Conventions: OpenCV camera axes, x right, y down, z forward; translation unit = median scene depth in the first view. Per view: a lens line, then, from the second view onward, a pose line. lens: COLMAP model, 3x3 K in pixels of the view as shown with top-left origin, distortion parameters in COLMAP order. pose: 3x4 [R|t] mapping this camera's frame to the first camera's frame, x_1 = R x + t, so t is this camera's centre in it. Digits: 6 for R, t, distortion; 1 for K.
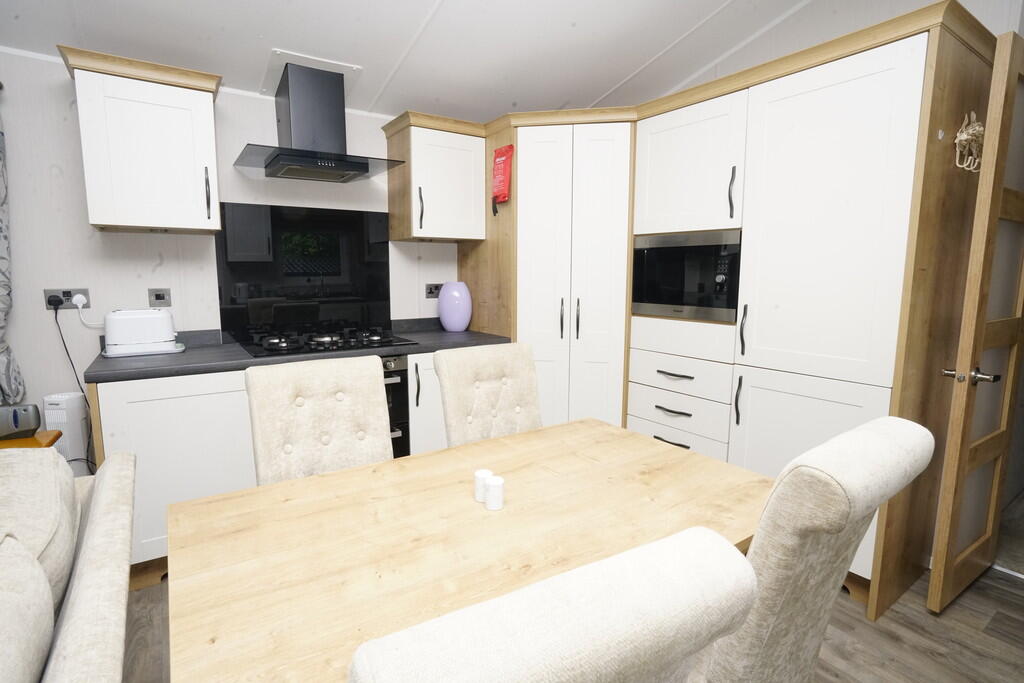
lens RADIAL K [[534.0, 0, 521.0], [0, 534.0, 343.7], [0, 0, 1]] dist [-0.047930, 0.000922]
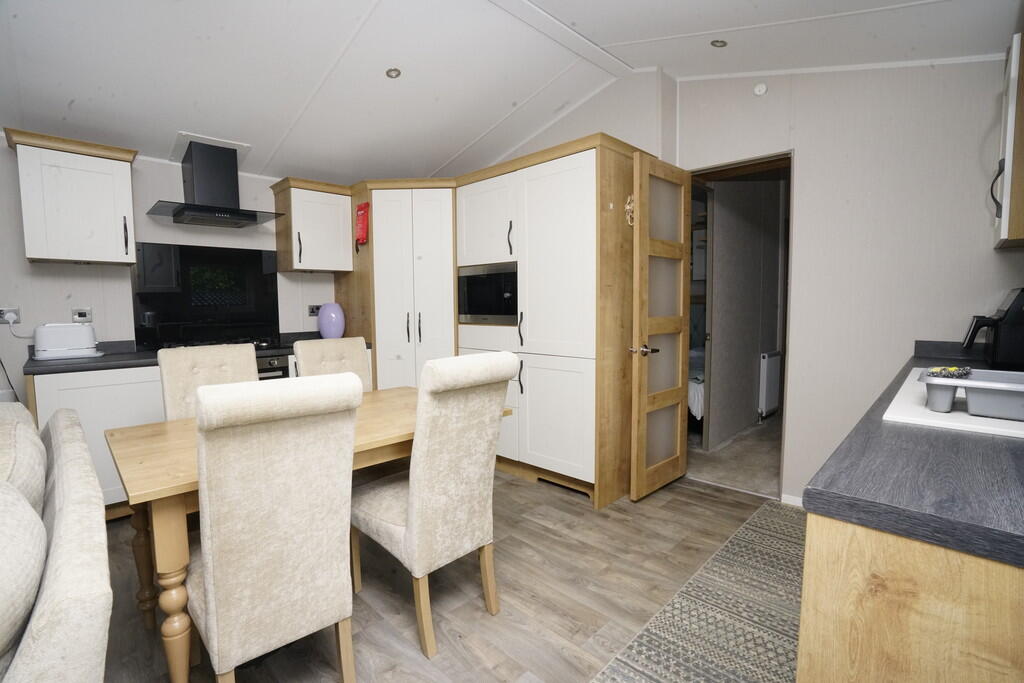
lens RADIAL K [[468.5, 0, 506.8], [0, 468.5, 337.3], [0, 0, 1]] dist [-0.051488, 0.013150]
pose [[0.983957, -0.025766, 0.176534, 0.125228], [0.036121, 0.997794, -0.055696, 0.060198], [-0.174709, 0.061179, 0.982718, -0.250106]]
